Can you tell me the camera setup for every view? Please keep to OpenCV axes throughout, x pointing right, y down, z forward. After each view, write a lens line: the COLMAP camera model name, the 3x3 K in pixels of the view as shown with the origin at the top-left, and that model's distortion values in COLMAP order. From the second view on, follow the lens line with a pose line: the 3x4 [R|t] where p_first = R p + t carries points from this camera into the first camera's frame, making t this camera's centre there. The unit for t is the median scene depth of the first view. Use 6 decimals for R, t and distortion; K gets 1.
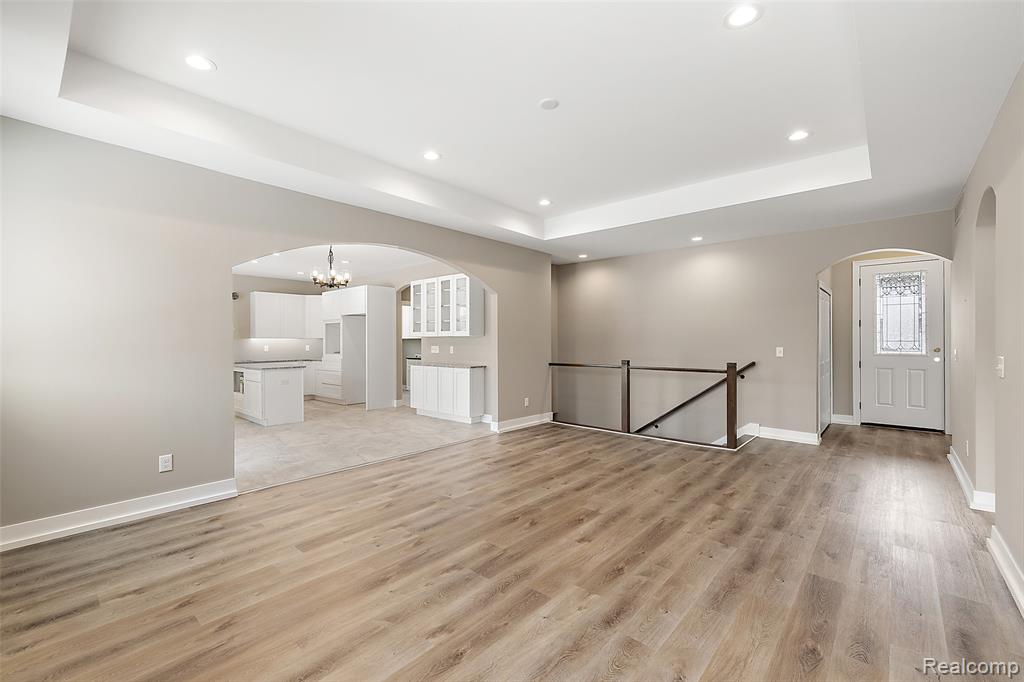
lens RADIAL K [[435.9, 0, 504.6], [0, 435.9, 340.2], [0, 0, 1]] dist [0.001654, 0.000565]
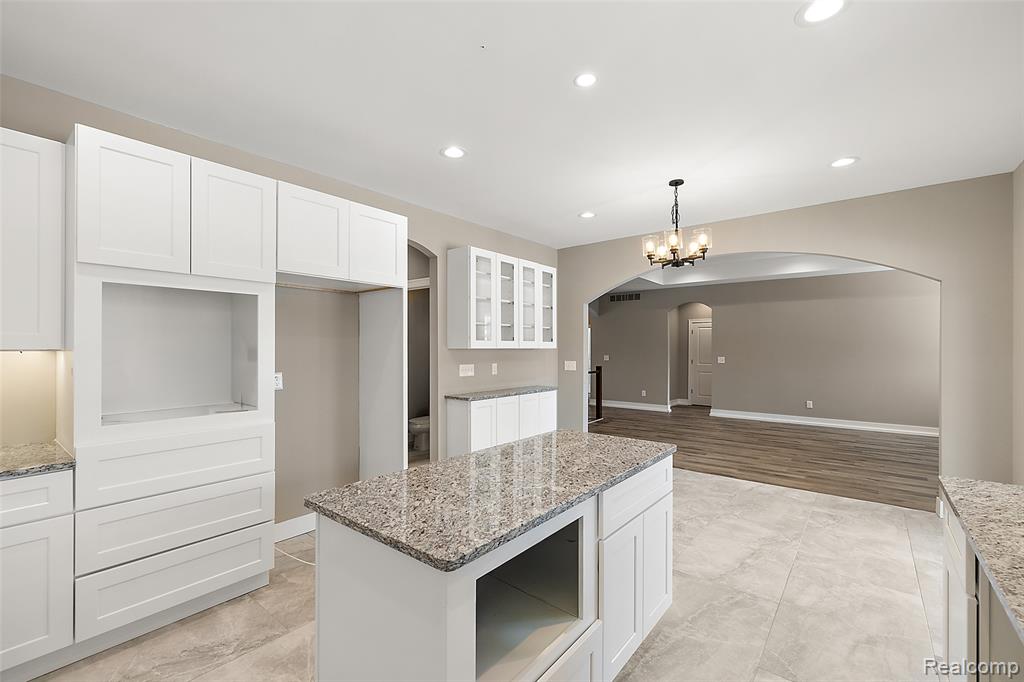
lens RADIAL K [[435.9, 0, 507.5], [0, 435.9, 346.0], [0, 0, 1]] dist [0.001654, 0.000565]
pose [[-0.047429, 0.006841, 0.998851, -1.522849], [-0.002249, 0.999973, -0.006956, -0.014765], [-0.998872, -0.002576, -0.047412, 1.975481]]
